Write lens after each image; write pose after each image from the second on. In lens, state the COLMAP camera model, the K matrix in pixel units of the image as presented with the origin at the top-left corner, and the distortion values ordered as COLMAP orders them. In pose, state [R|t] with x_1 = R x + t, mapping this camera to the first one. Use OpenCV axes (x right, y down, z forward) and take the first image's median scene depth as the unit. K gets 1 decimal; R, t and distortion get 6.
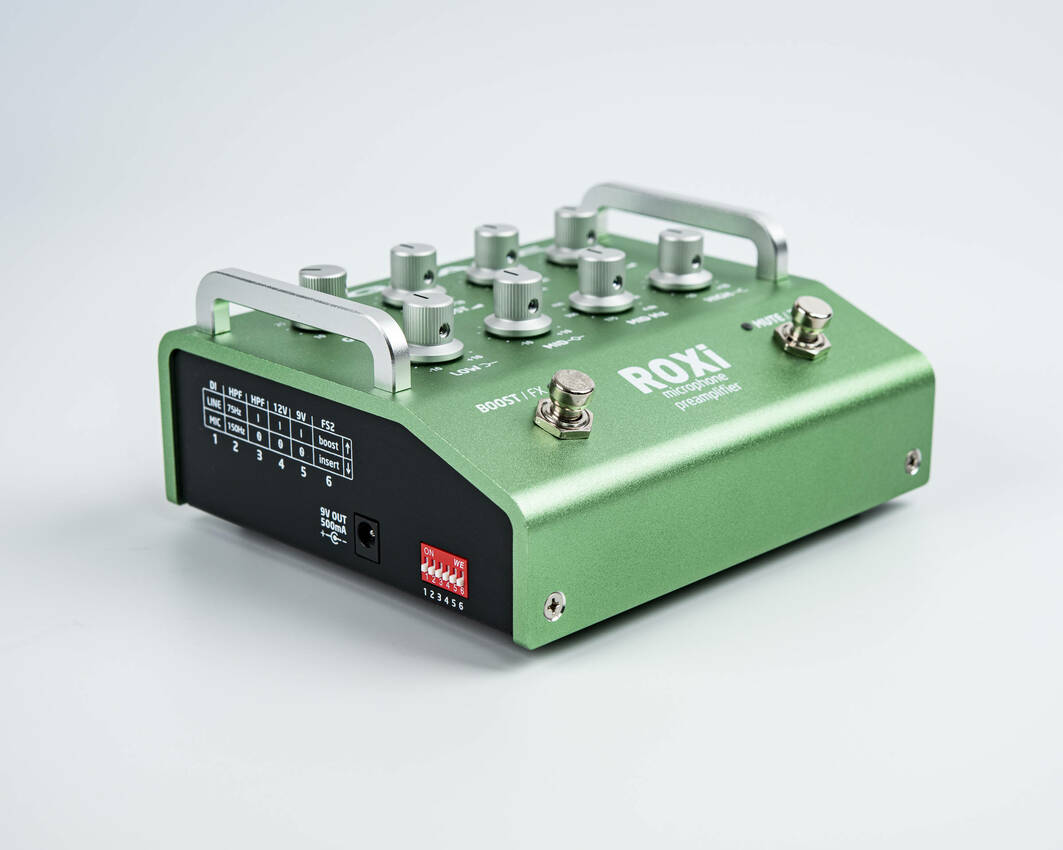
lens RADIAL K [[2385.8, 0, 531.5], [0, 2385.8, 425.0], [0, 0, 1]] dist [-0.250479, 0.000724]
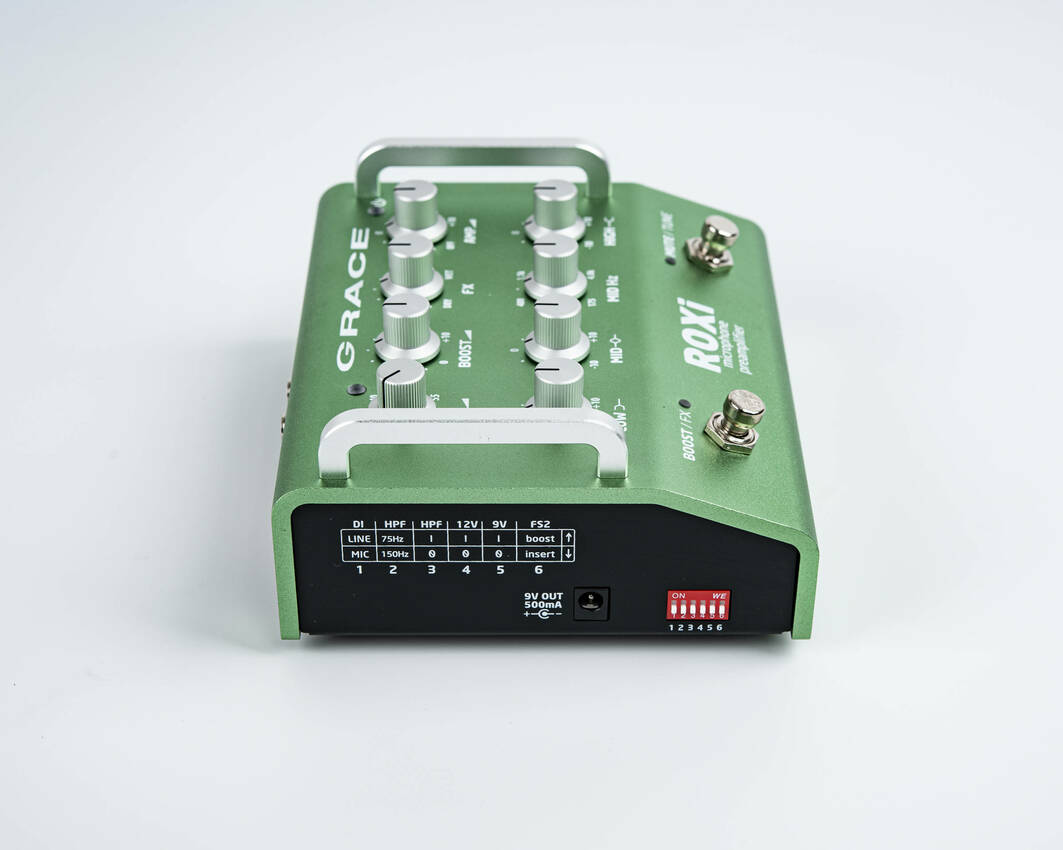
lens RADIAL K [[2385.8, 0, 531.5], [0, 2385.8, 425.0], [0, 0, 1]] dist [-0.250479, 0.000724]
pose [[0.711928, -0.402042, 0.575778, -0.648649], [0.228630, 0.907928, 0.351276, -0.392265], [-0.663993, -0.118444, 0.738299, 0.239915]]
